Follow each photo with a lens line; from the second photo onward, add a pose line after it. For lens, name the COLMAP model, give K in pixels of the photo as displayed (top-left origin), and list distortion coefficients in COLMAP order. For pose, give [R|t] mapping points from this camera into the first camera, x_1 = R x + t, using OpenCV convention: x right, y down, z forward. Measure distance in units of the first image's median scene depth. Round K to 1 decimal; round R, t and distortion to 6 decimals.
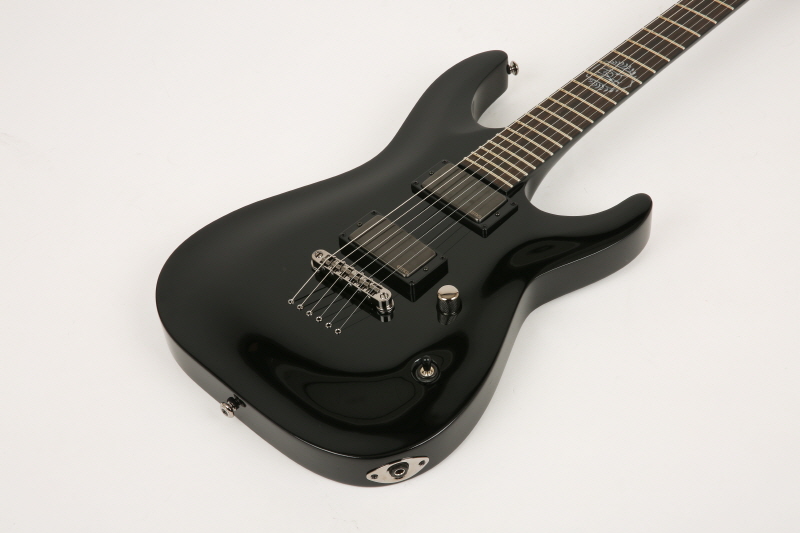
lens RADIAL K [[1736.5, 0, 428.2], [0, 1736.5, 296.5], [0, 0, 1]] dist [0.030143, 4.957486]
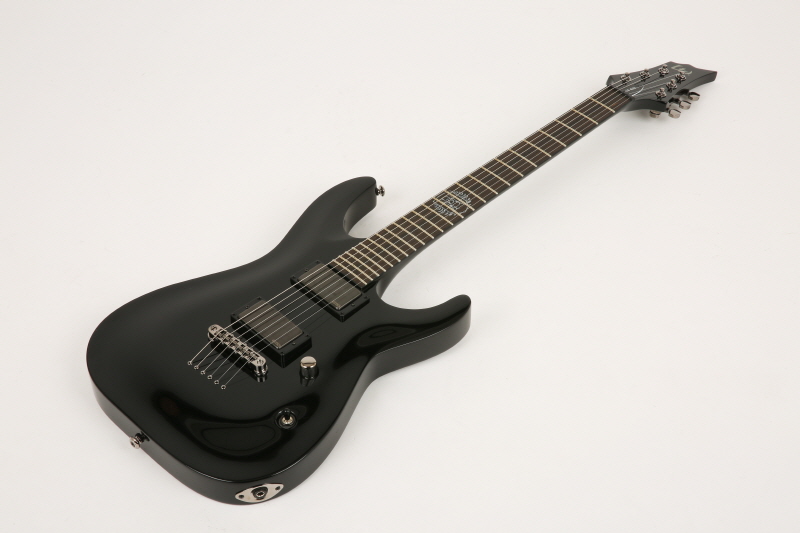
lens RADIAL K [[1736.5, 0, 428.2], [0, 1736.5, 296.5], [0, 0, 1]] dist [0.030143, 4.957486]
pose [[0.998274, 0.053868, 0.023379, 0.065689], [-0.052844, 0.997703, -0.042382, -0.000870], [-0.025608, 0.041074, 0.998828, -0.315467]]
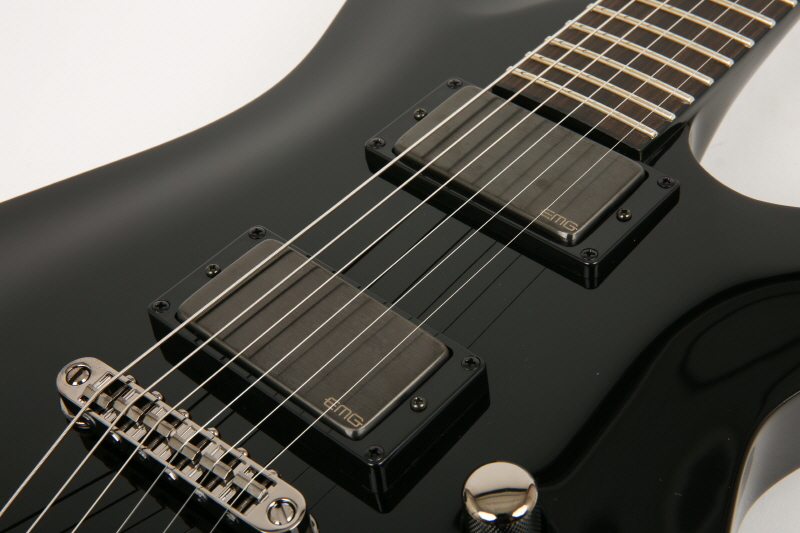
lens RADIAL K [[1524.2, 0, 400.0], [0, 1524.2, 266.5], [0, 0, 1]] dist [0.003484, 0.005366]
pose [[0.998200, -0.058112, -0.014844, 0.000681], [0.057573, 0.997747, -0.034449, -0.030048], [0.016812, 0.033533, 0.999296, 0.707499]]
